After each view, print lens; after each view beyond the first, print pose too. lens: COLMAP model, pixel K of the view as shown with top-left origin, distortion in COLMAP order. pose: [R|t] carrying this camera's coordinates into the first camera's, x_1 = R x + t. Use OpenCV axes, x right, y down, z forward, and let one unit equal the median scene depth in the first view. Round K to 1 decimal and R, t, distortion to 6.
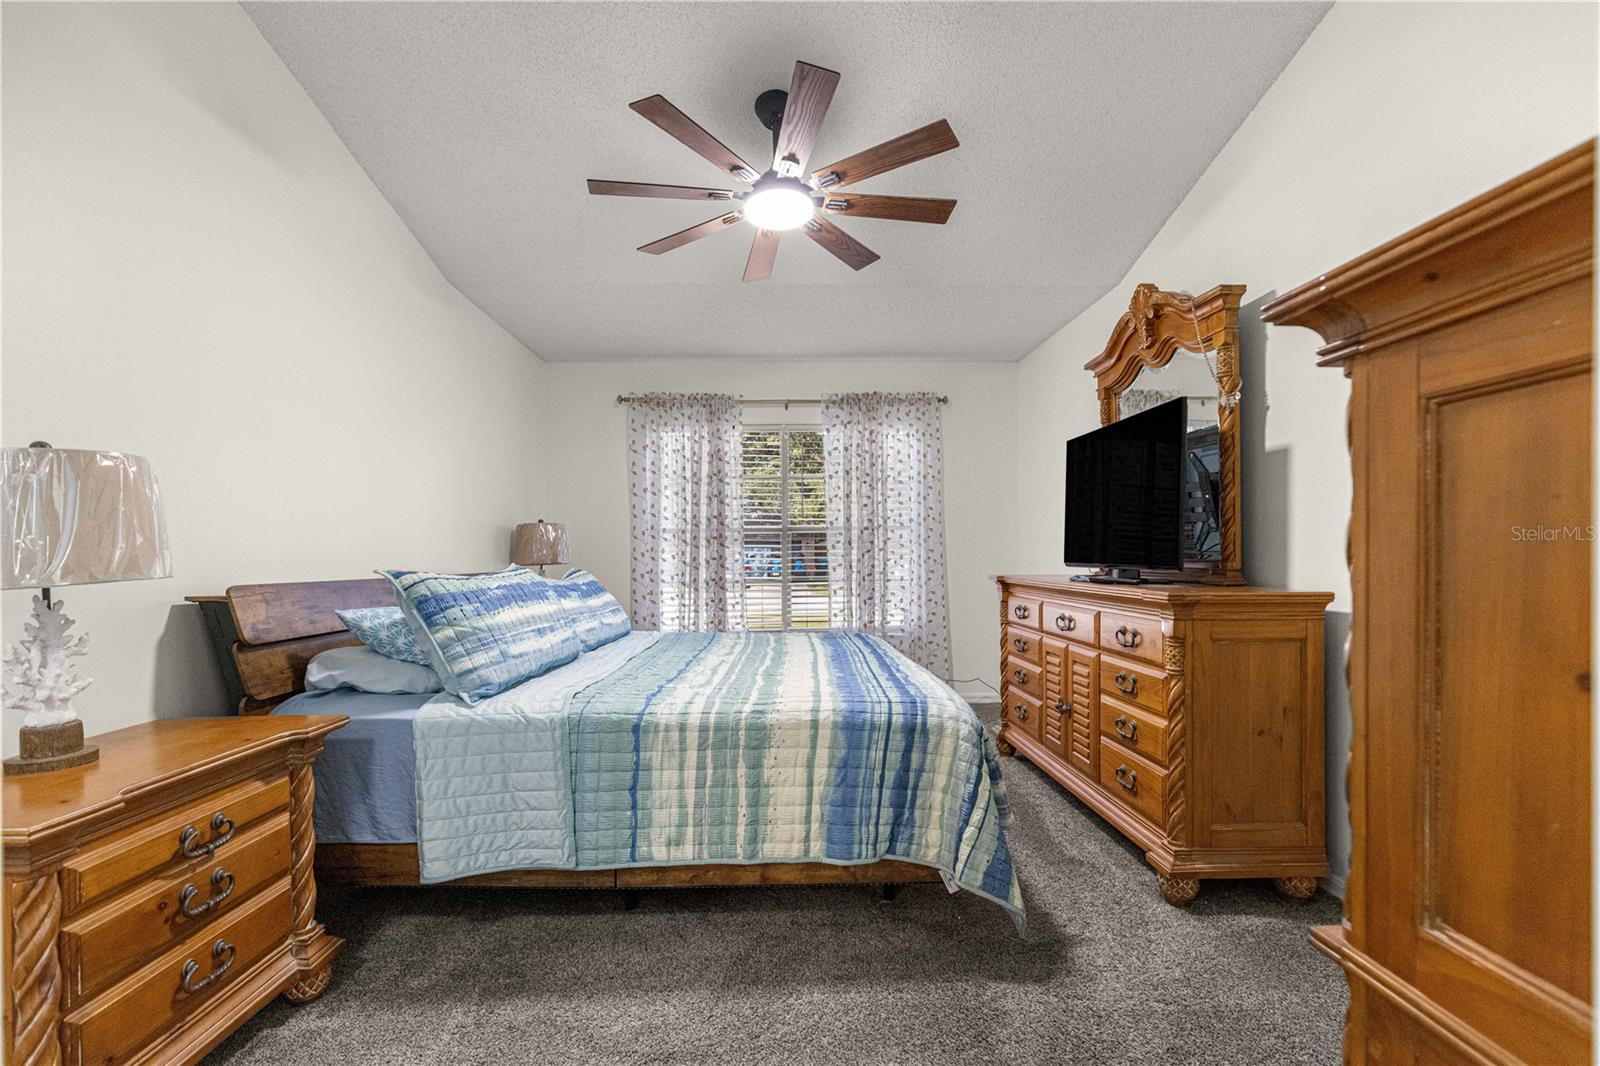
lens RADIAL K [[720.5, 0, 798.8], [0, 720.5, 553.7], [0, 0, 1]] dist [0.007847, -0.000878]
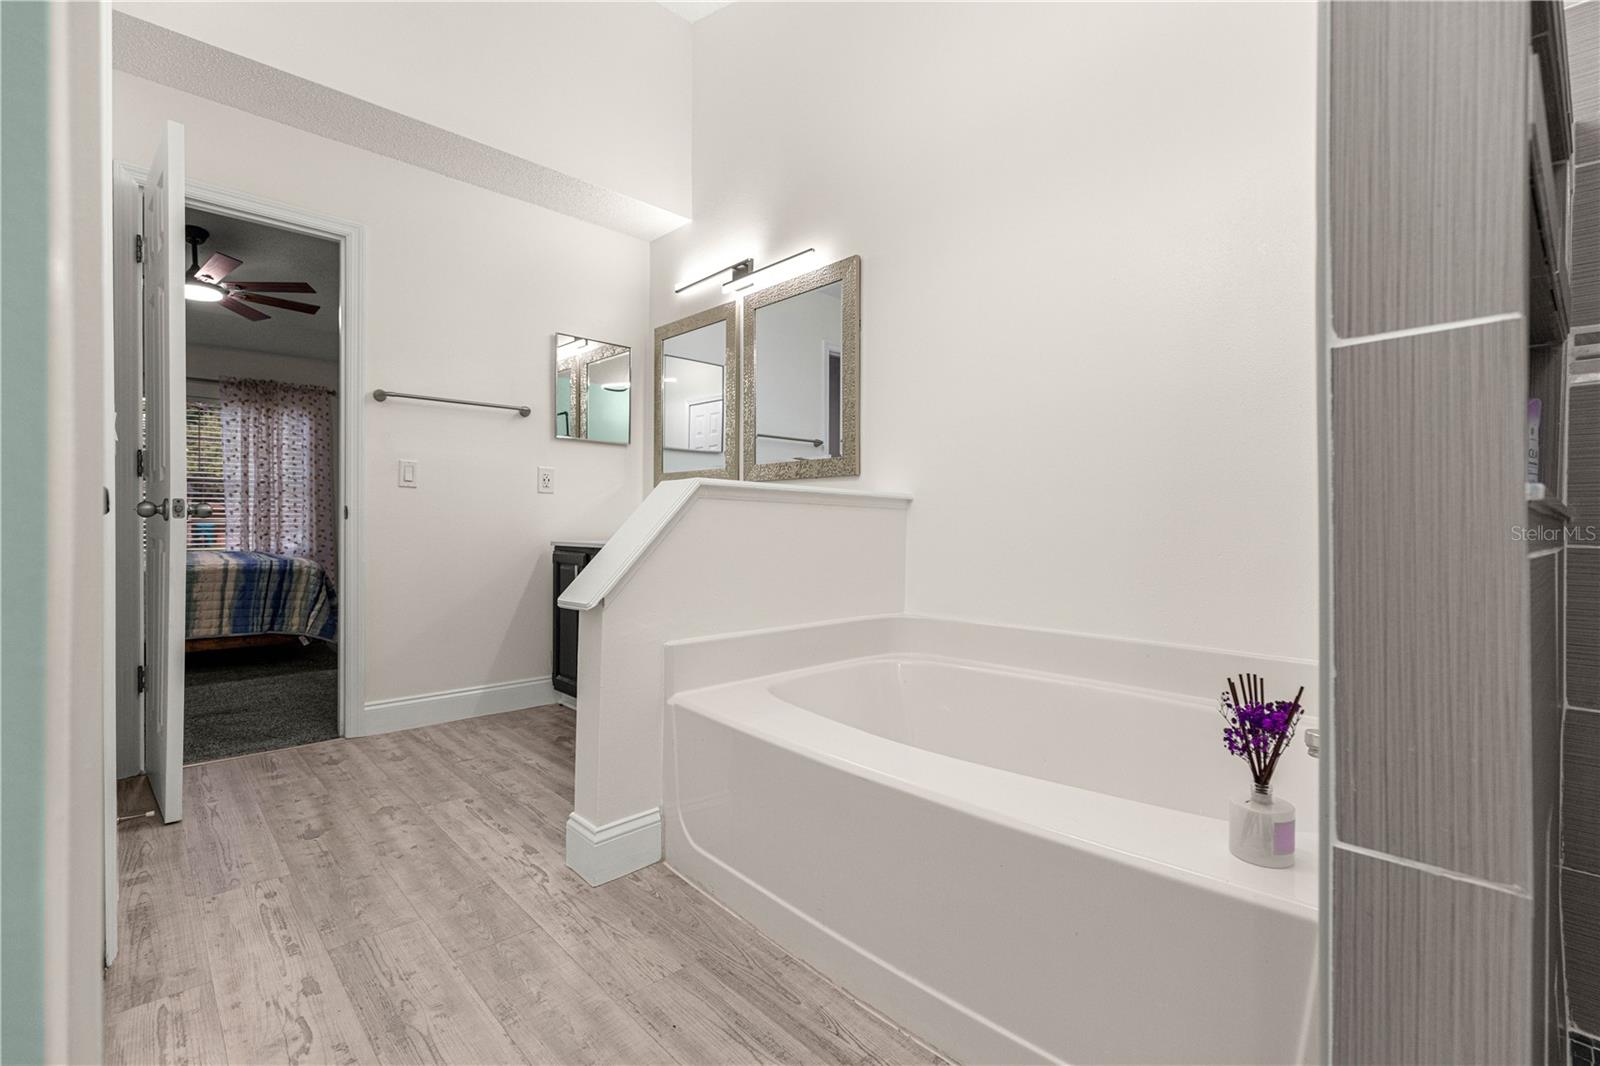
lens RADIAL K [[720.5, 0, 801.5], [0, 720.5, 530.2], [0, 0, 1]] dist [0.007847, -0.000878]
pose [[0.747777, 0.005152, 0.663929, -0.111435], [-0.009986, 0.999944, 0.003488, 0.088914], [-0.663874, -0.009238, 0.747787, -1.503192]]
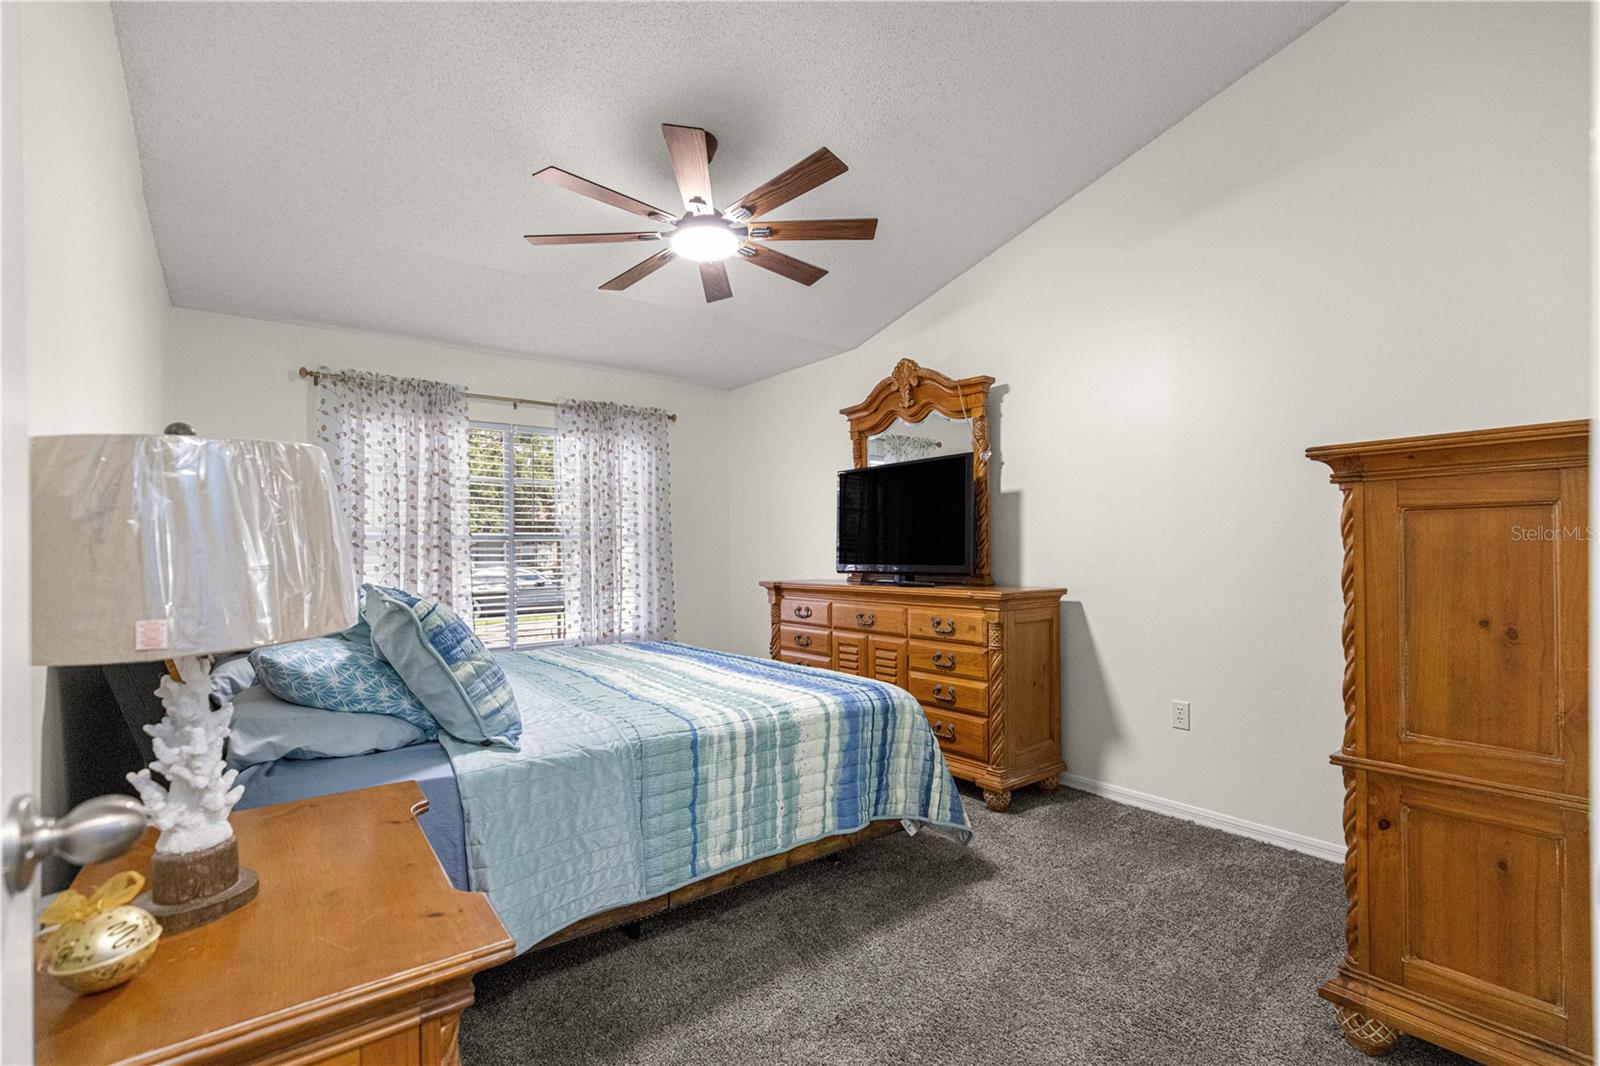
lens RADIAL K [[720.5, 0, 789.0], [0, 720.5, 544.7], [0, 0, 1]] dist [0.007847, -0.000878]
pose [[0.809967, 0.004717, 0.586457, -0.648520], [0.004301, 0.999893, -0.013982, -0.021849], [-0.586460, 0.013847, 0.809860, 0.086189]]
